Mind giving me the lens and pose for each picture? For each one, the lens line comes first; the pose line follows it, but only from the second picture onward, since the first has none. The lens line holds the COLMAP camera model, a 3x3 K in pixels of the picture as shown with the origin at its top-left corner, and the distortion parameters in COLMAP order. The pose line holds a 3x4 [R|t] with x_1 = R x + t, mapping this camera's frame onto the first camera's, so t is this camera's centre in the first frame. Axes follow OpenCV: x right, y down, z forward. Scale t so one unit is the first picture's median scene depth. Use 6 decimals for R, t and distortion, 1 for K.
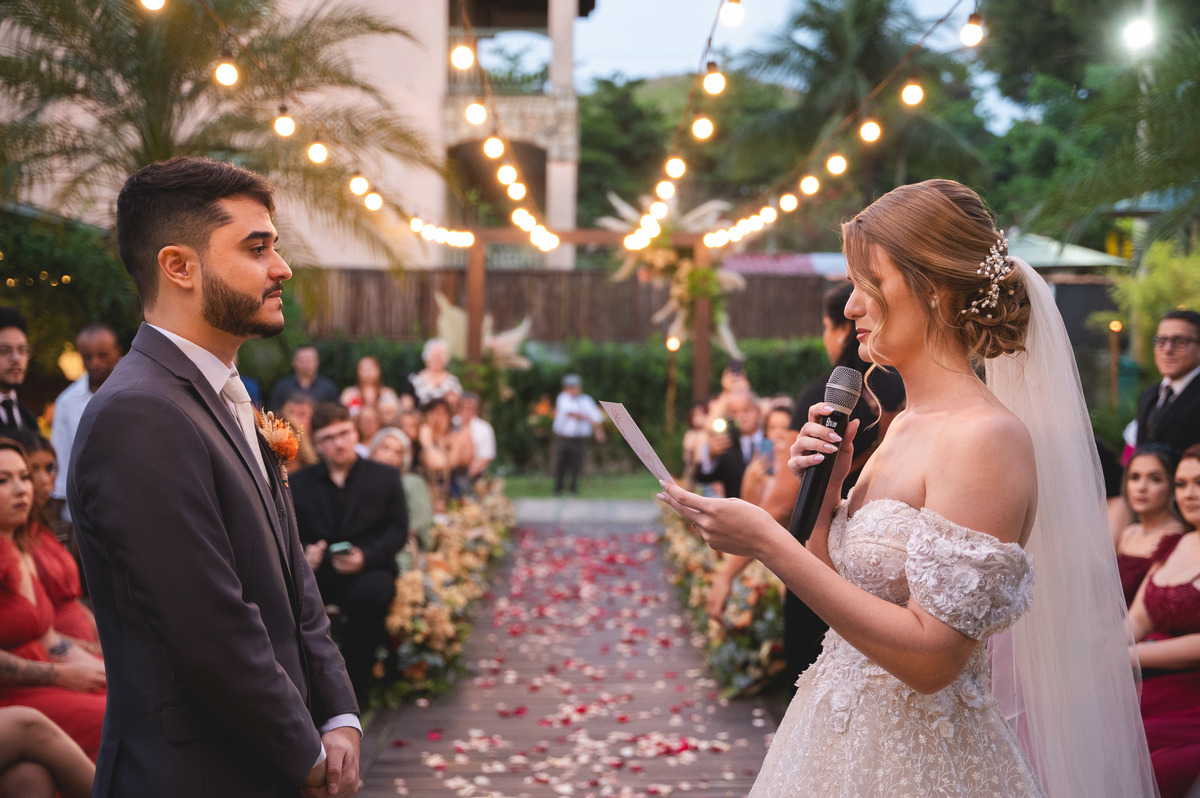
lens RADIAL K [[1534.5, 0, 601.4], [0, 1534.5, 367.3], [0, 0, 1]] dist [0.018236, 0.025796]
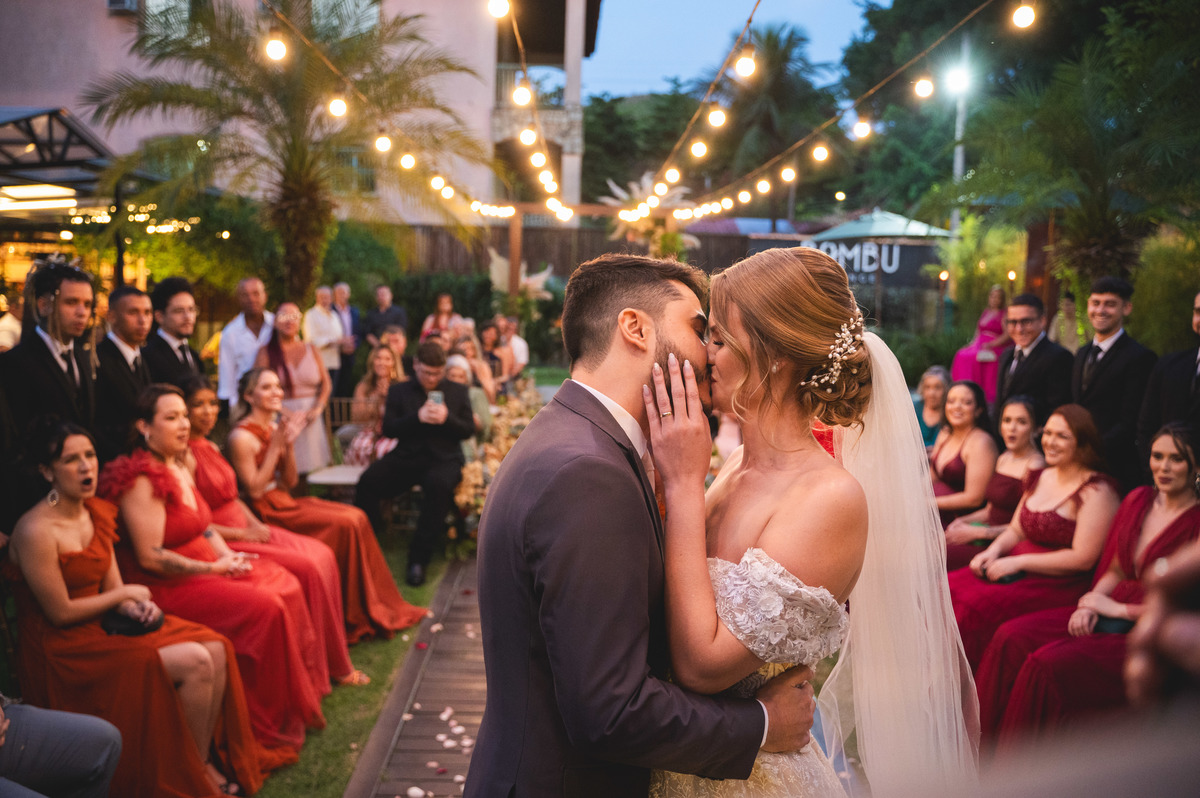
lens RADIAL K [[982.8, 0, 581.4], [0, 982.8, 372.1], [0, 0, 1]] dist [-0.161397, 0.194324]
pose [[0.999845, 0.016196, -0.006937, -0.010657], [-0.015494, 0.995685, 0.091495, -0.016009], [0.008389, -0.091374, 0.995781, 0.059530]]
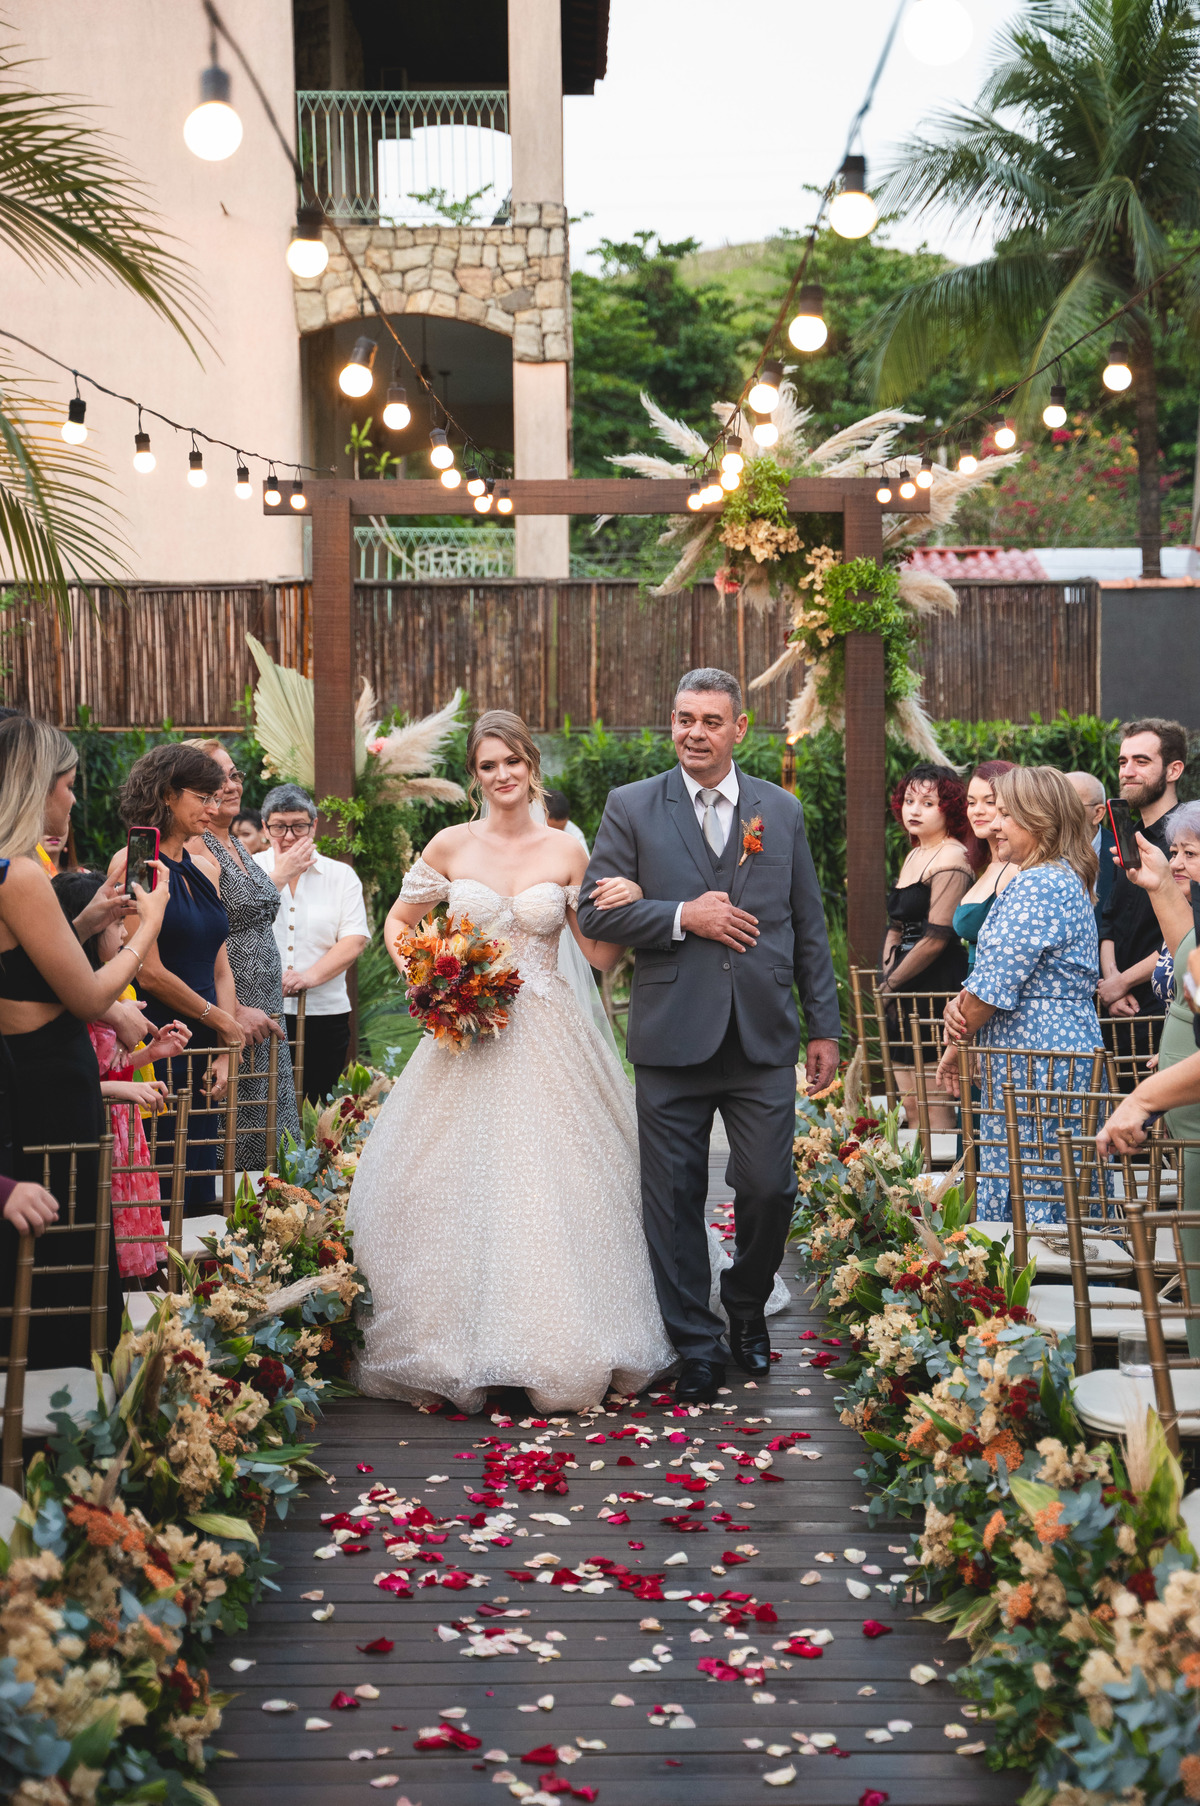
lens RADIAL K [[2558.8, 0, 600.0], [0, 2558.8, 903.0], [0, 0, 1]] dist [0.021886, 0.068117]
pose [[0.999841, -0.014120, -0.010888, -0.000832], [0.014693, 0.998405, 0.054521, -0.009891], [0.010101, -0.054672, 0.998453, 0.277628]]
